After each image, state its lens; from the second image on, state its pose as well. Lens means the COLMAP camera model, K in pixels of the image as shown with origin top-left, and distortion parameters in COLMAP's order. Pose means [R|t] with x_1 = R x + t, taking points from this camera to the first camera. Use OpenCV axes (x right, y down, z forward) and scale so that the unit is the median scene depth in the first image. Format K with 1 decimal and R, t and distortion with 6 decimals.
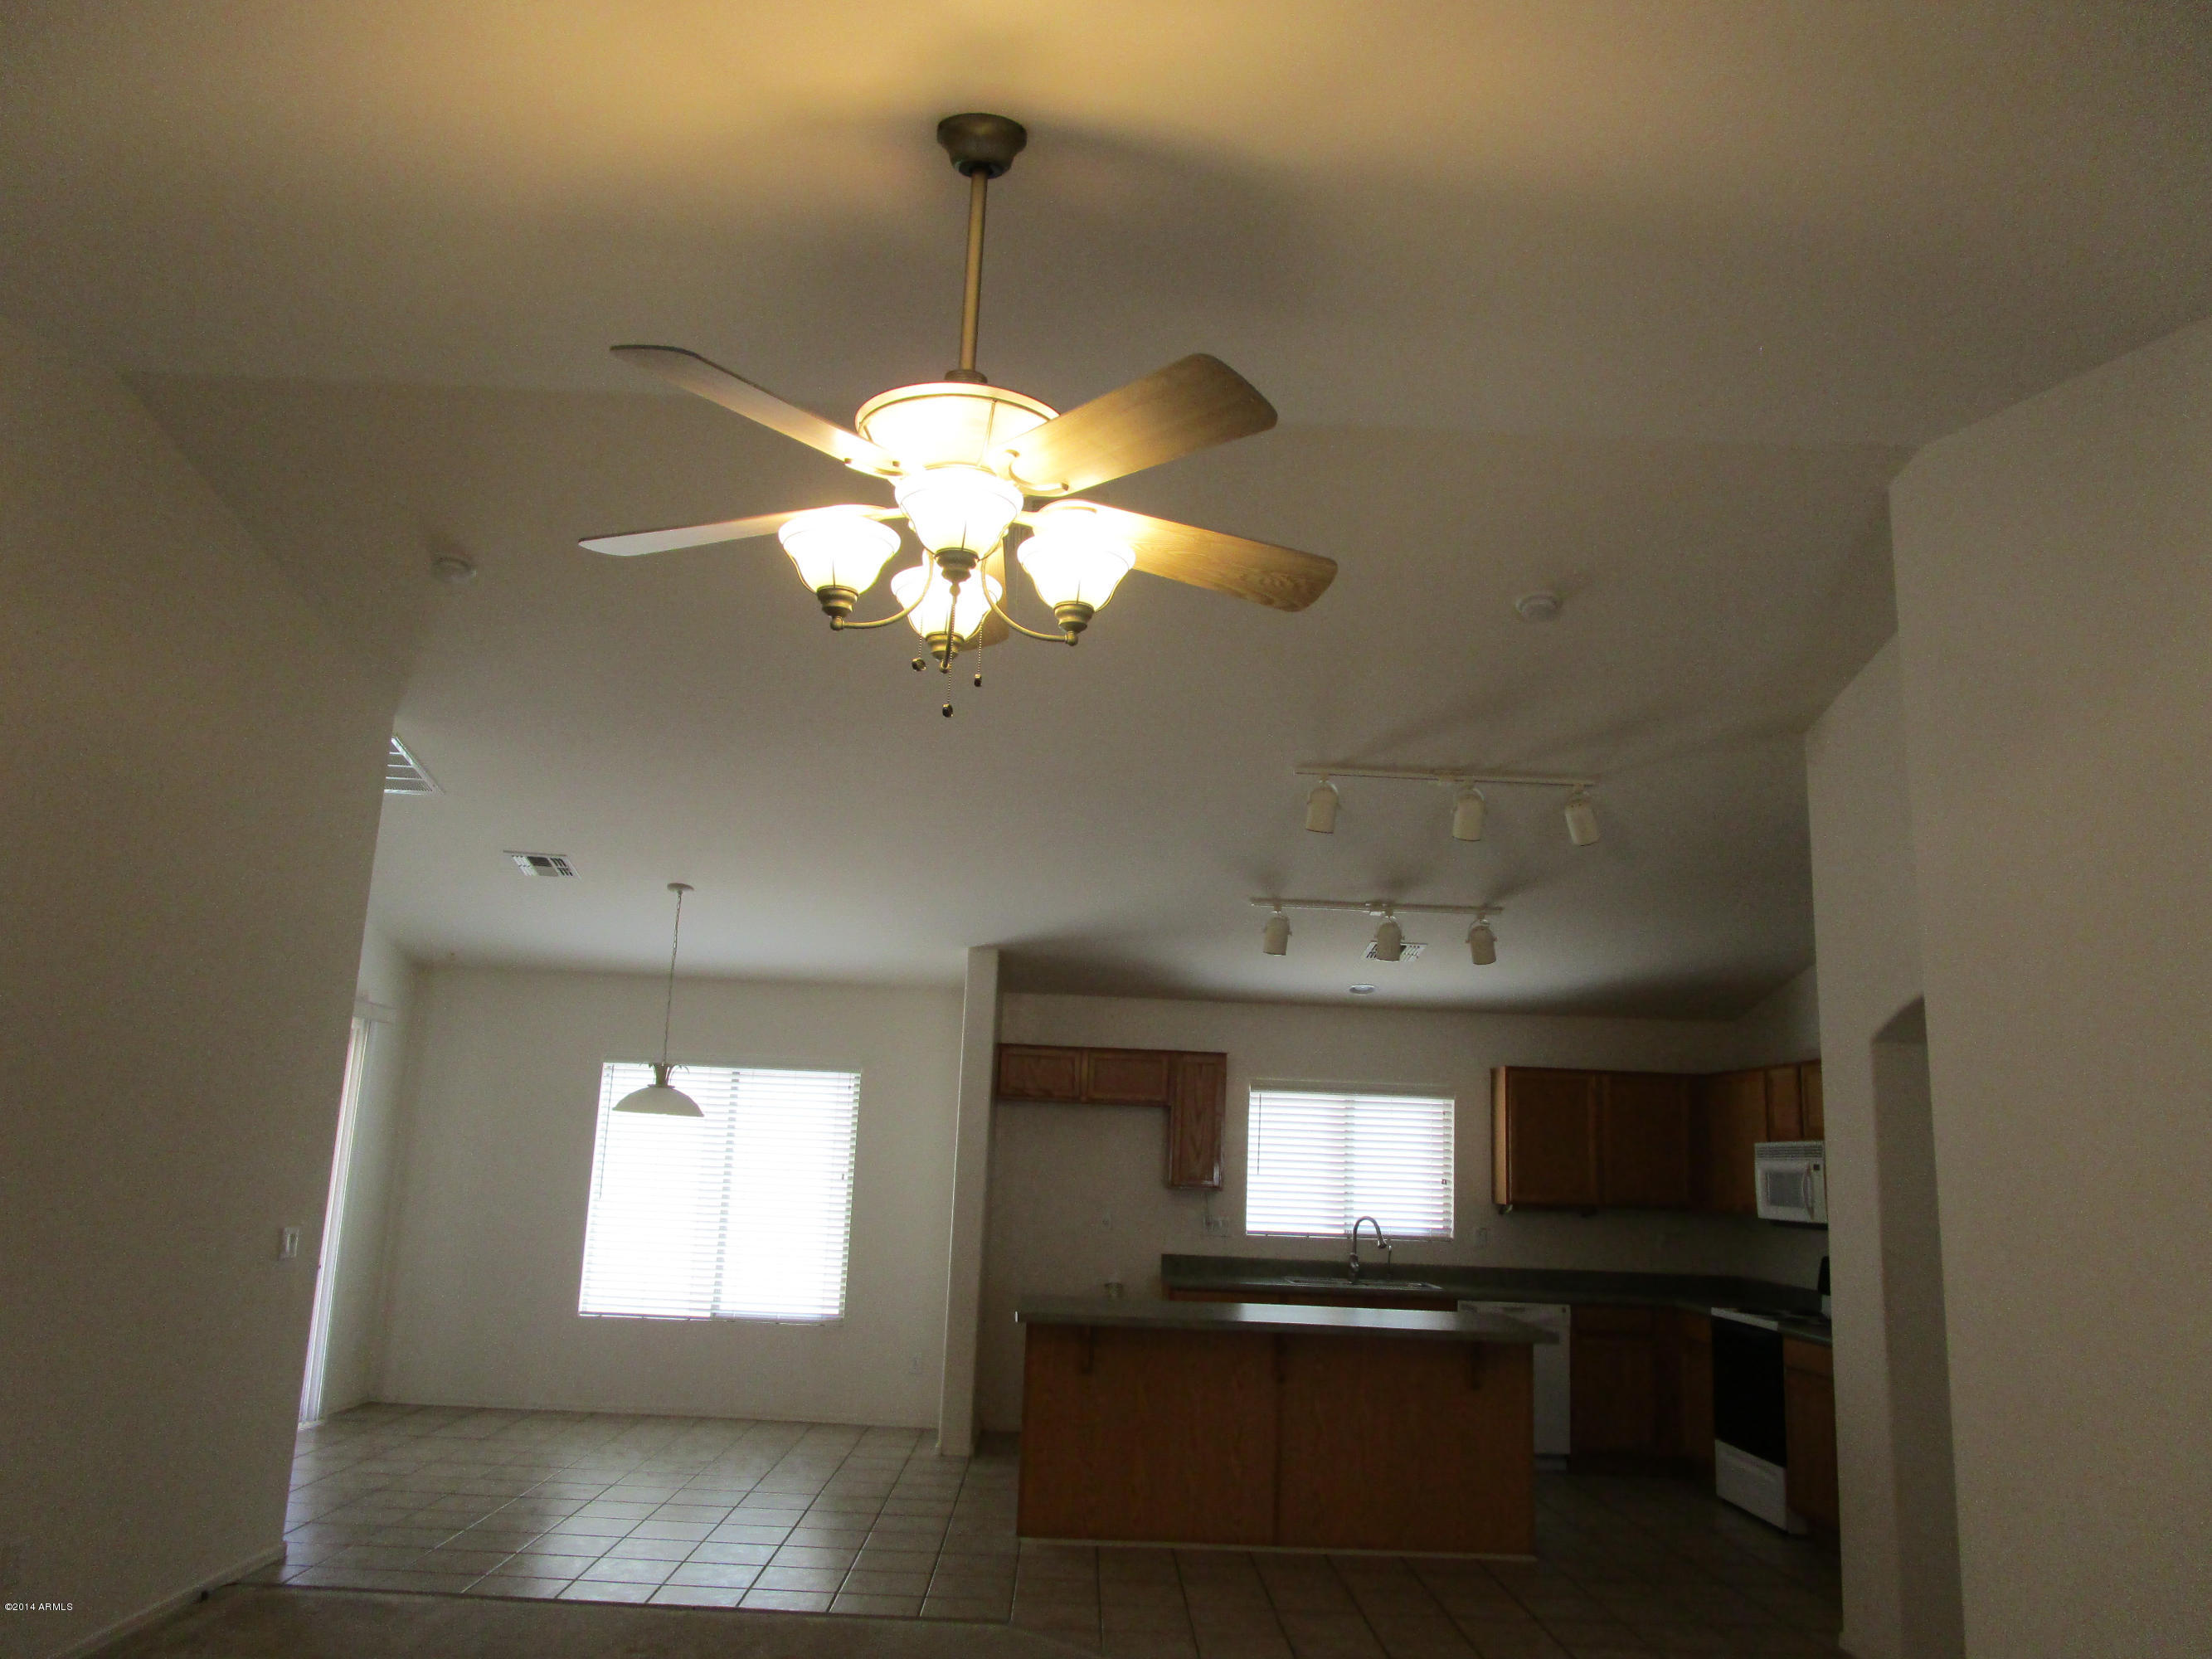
lens RADIAL K [[1581.7, 0, 1099.2], [0, 1581.7, 842.6], [0, 0, 1]] dist [-0.025080, 0.003252]
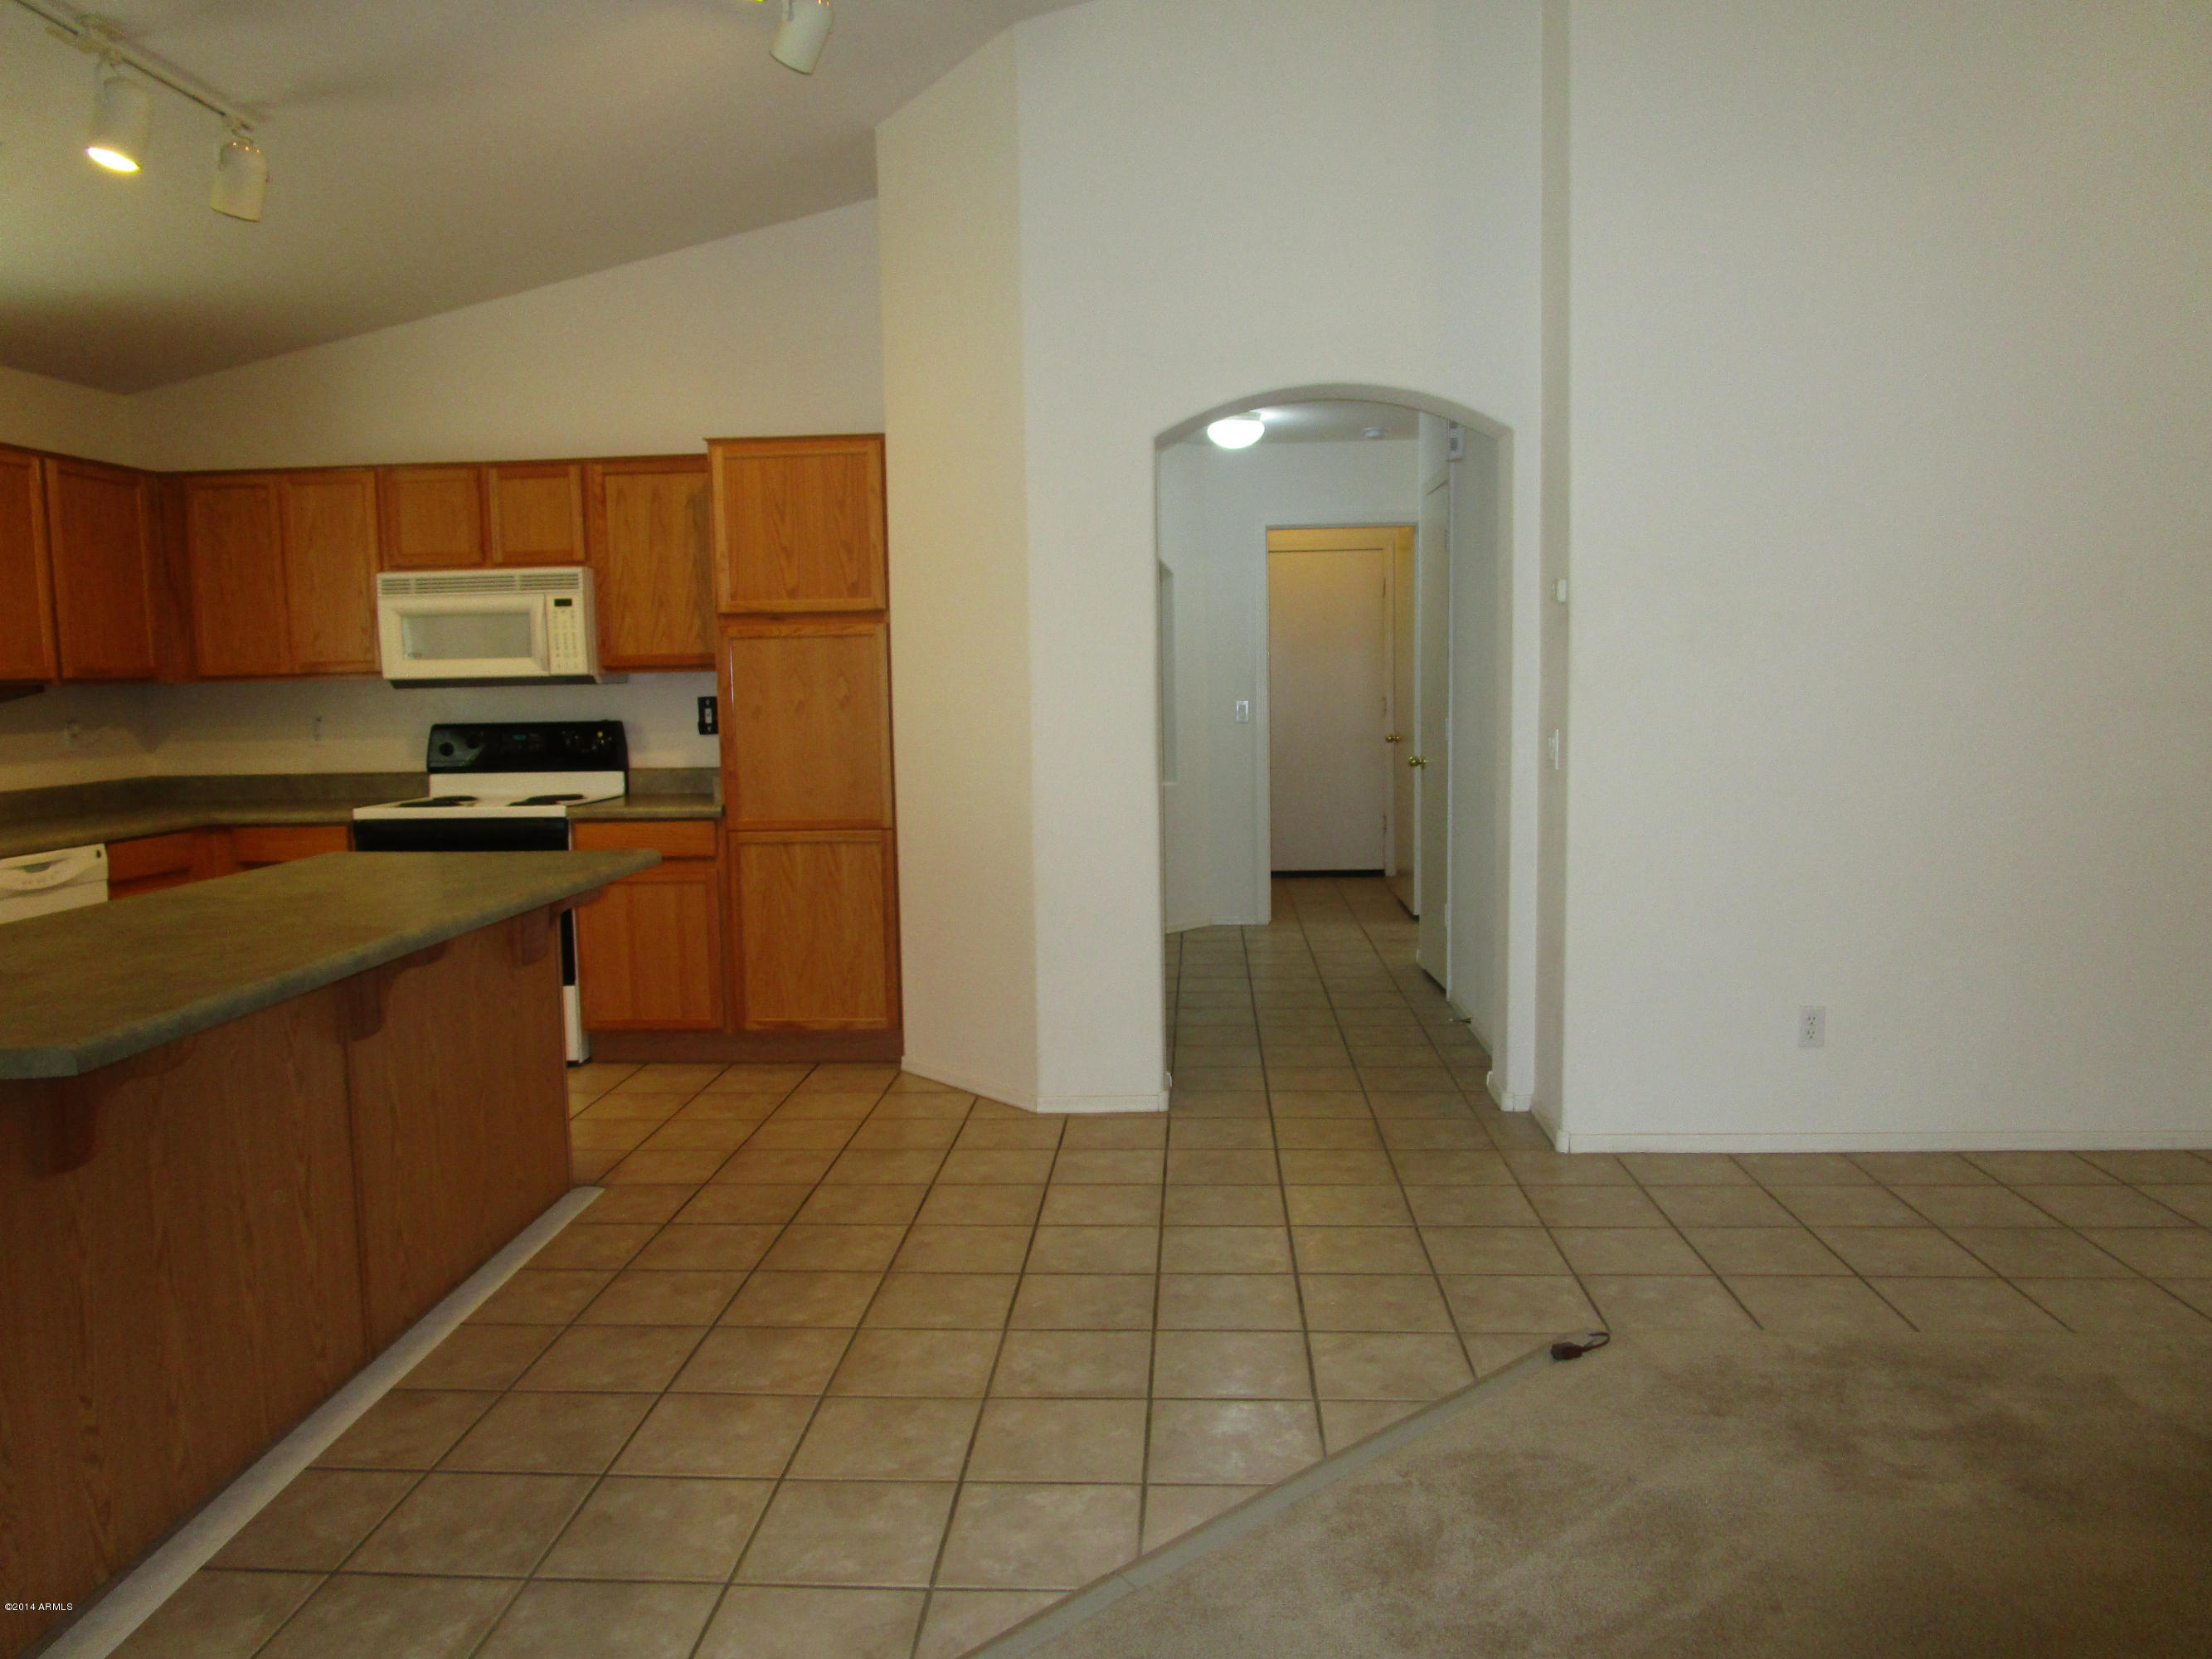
lens RADIAL K [[1581.7, 0, 1099.2], [0, 1581.7, 842.6], [0, 0, 1]] dist [-0.025080, 0.003252]
pose [[0.071410, -0.151661, 0.985850, -0.241947], [-0.175360, 0.971069, 0.162090, 0.124010], [-0.981911, -0.184453, 0.042749, 0.571234]]
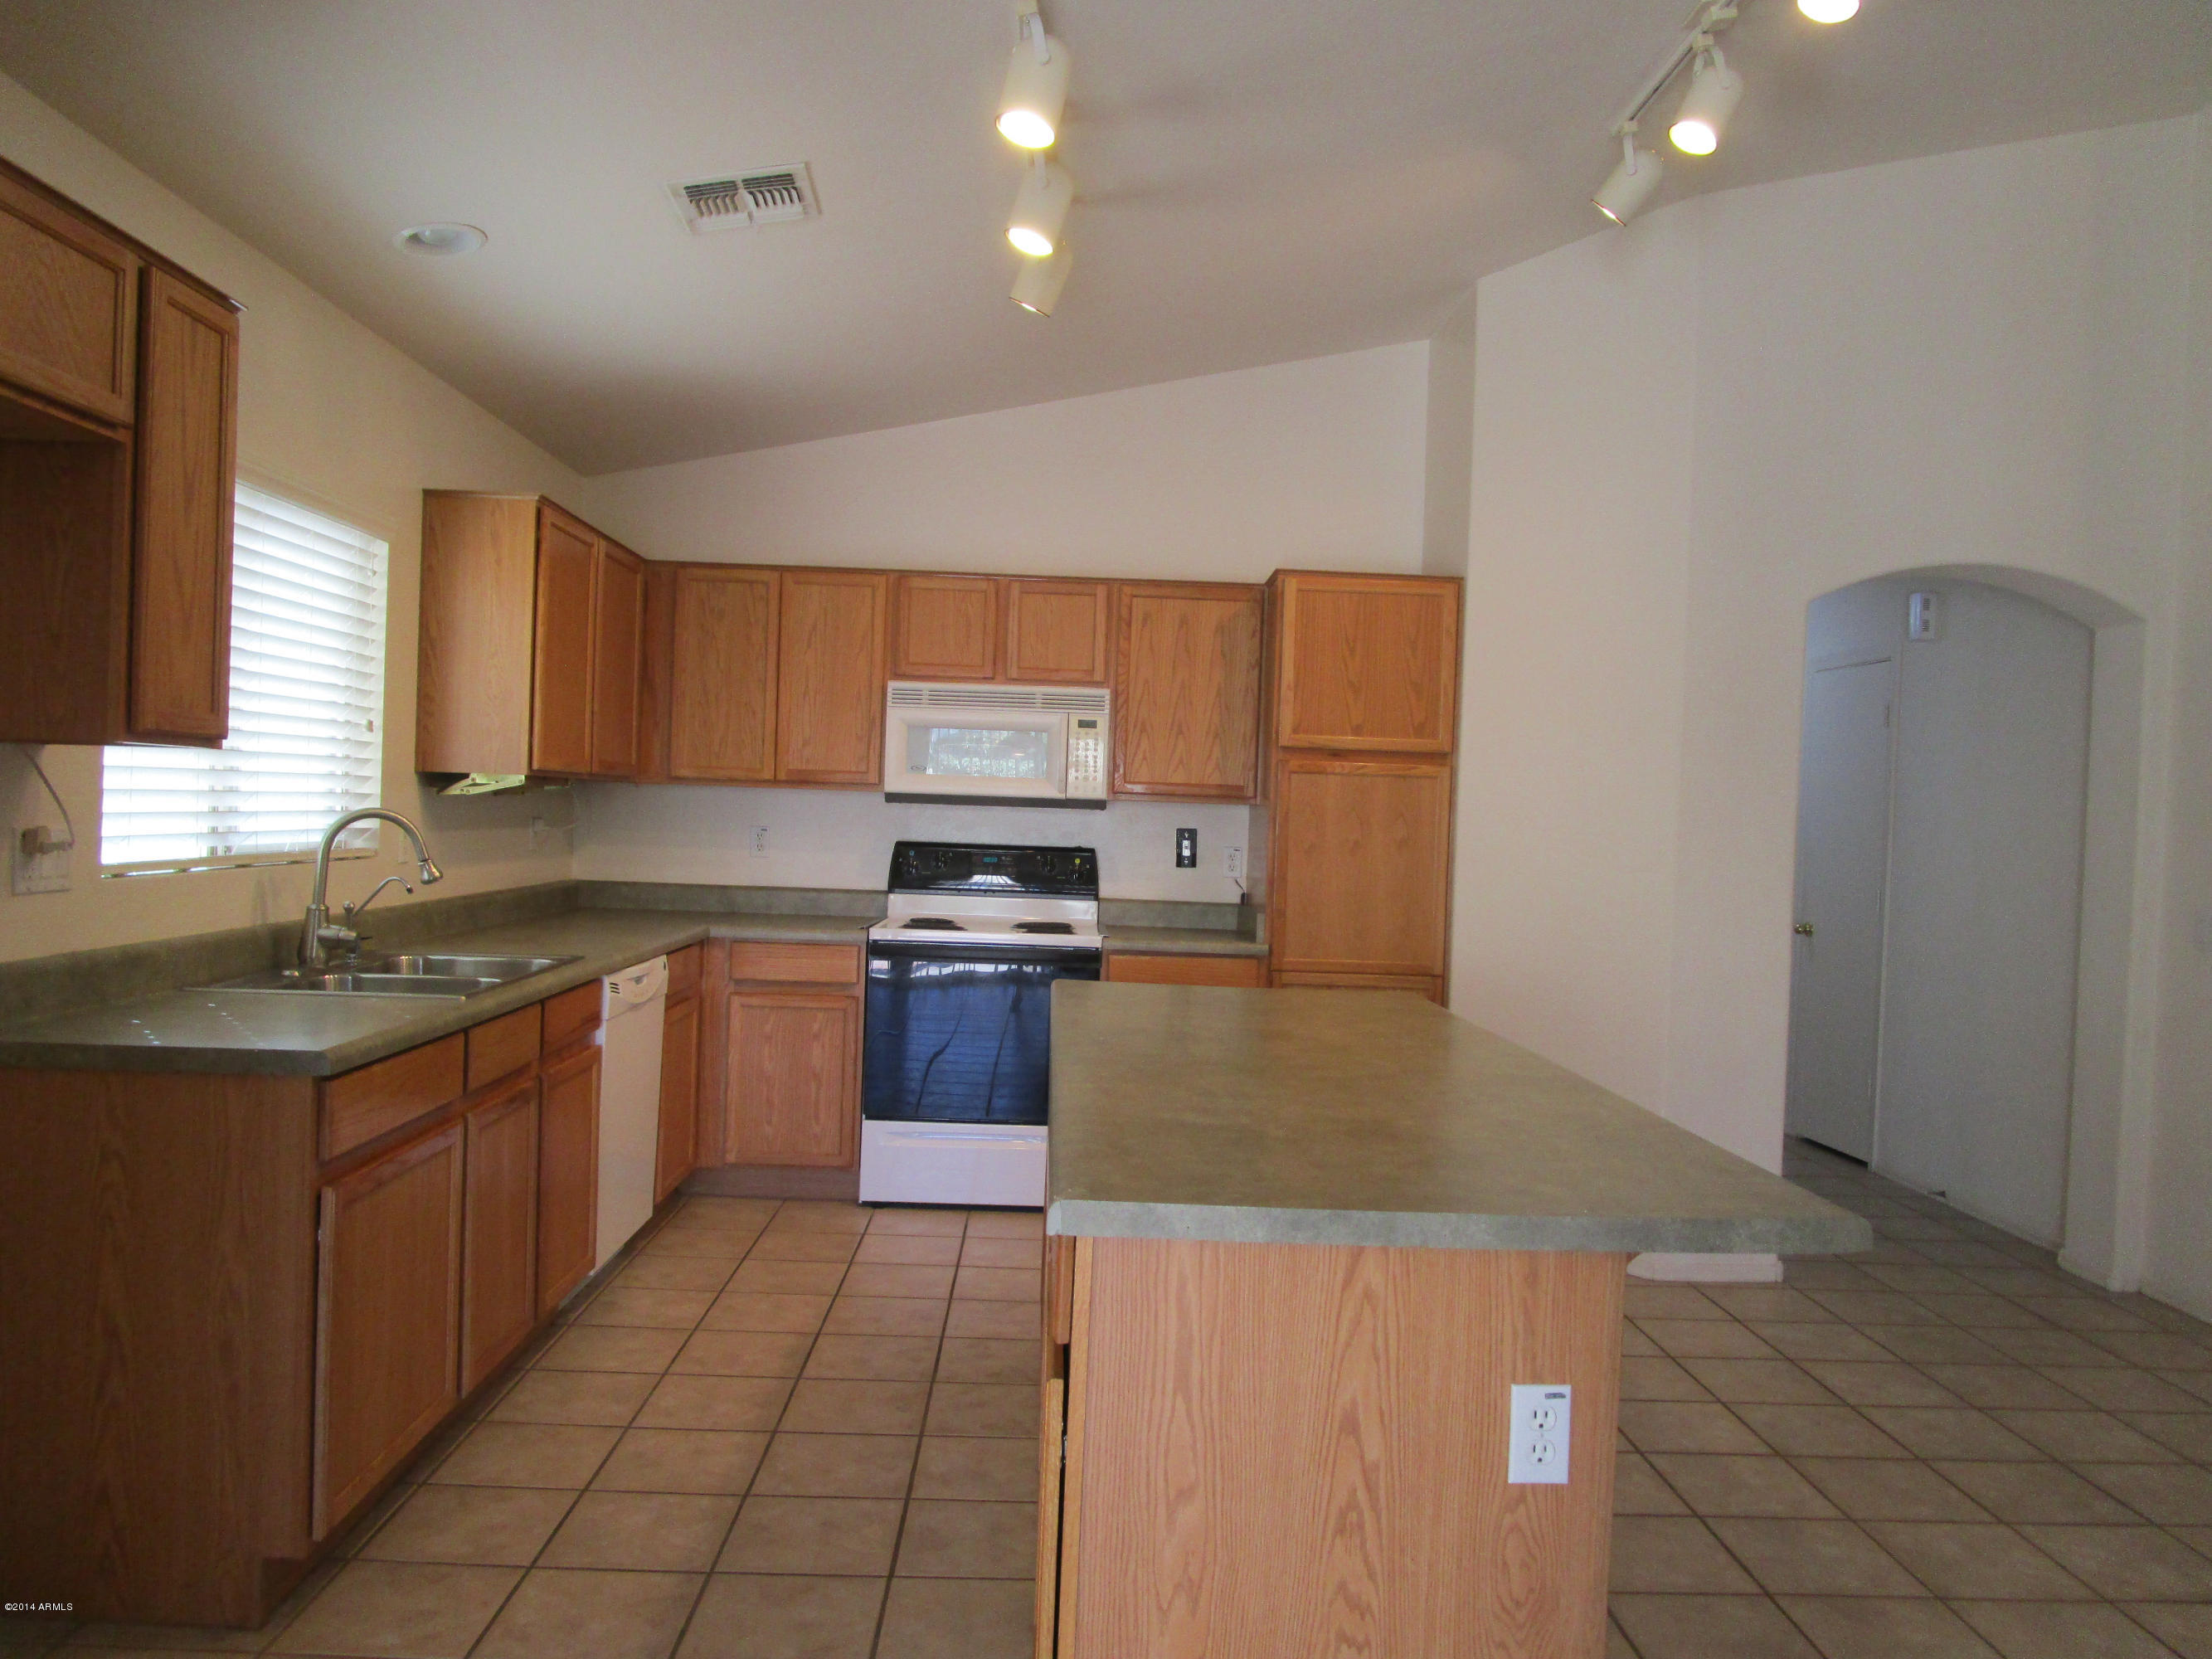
lens RADIAL K [[1603.9, 0, 1106.0], [0, 1603.9, 829.5], [0, 0, 1]] dist [-0.000418, 0.003429]
pose [[-0.019090, -0.055349, 0.998285, -0.240456], [-0.233387, 0.971129, 0.049380, 0.177653], [-0.972196, -0.232044, -0.031457, 0.828513]]
